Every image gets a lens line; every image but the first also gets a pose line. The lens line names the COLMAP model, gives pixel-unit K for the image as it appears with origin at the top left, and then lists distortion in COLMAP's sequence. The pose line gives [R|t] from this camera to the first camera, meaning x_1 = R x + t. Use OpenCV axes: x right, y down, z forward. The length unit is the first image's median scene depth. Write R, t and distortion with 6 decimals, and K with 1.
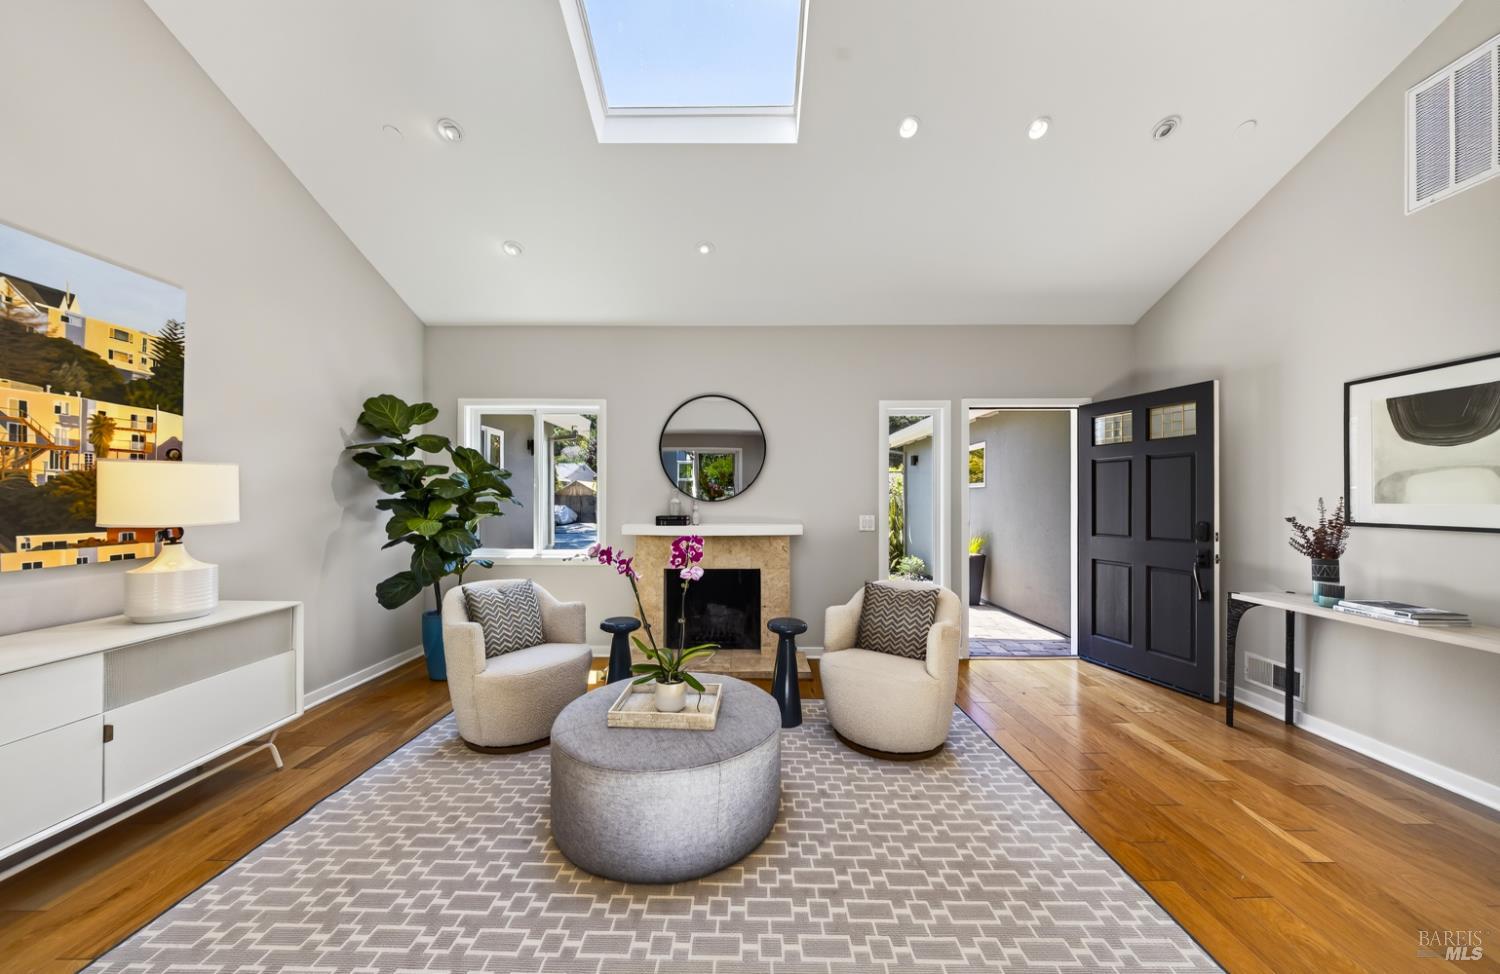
lens RADIAL K [[489.6, 0, 751.3], [0, 489.6, 496.6], [0, 0, 1]] dist [-0.001649, -0.000076]
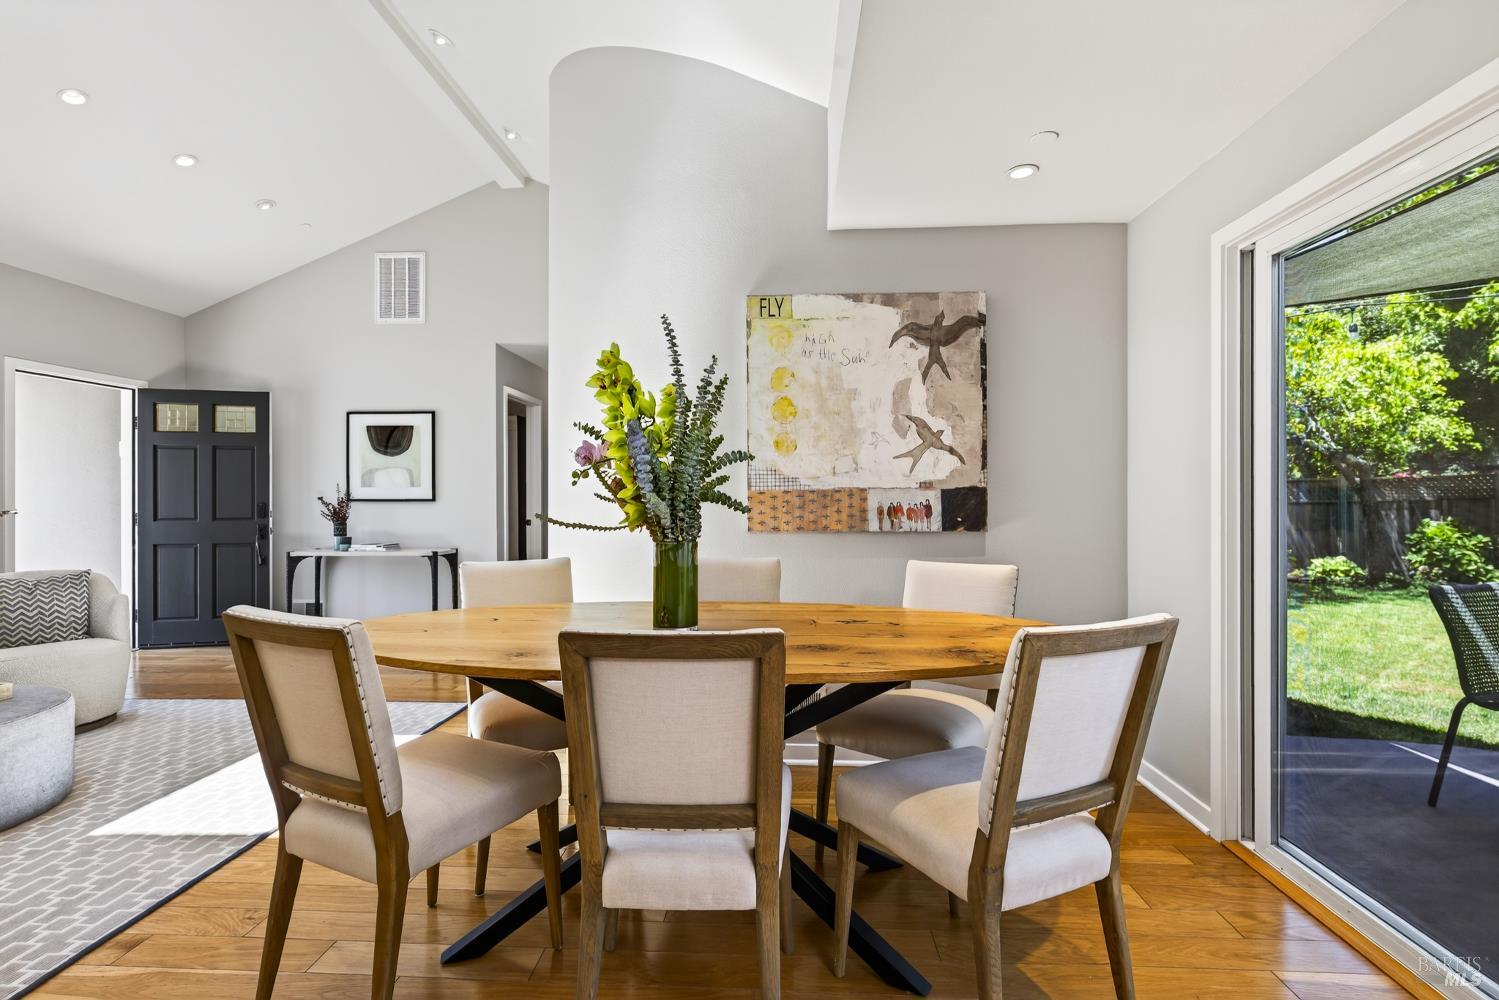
lens RADIAL K [[722.5, 0, 749.5], [0, 722.5, 500.0], [0, 0, 1]] dist [-0.000680, 0.000112]
pose [[0.052968, -0.005511, 0.998581, -1.080019], [-0.001772, 0.999983, 0.005612, 0.039897], [-0.998595, -0.002067, 0.052957, -0.442321]]
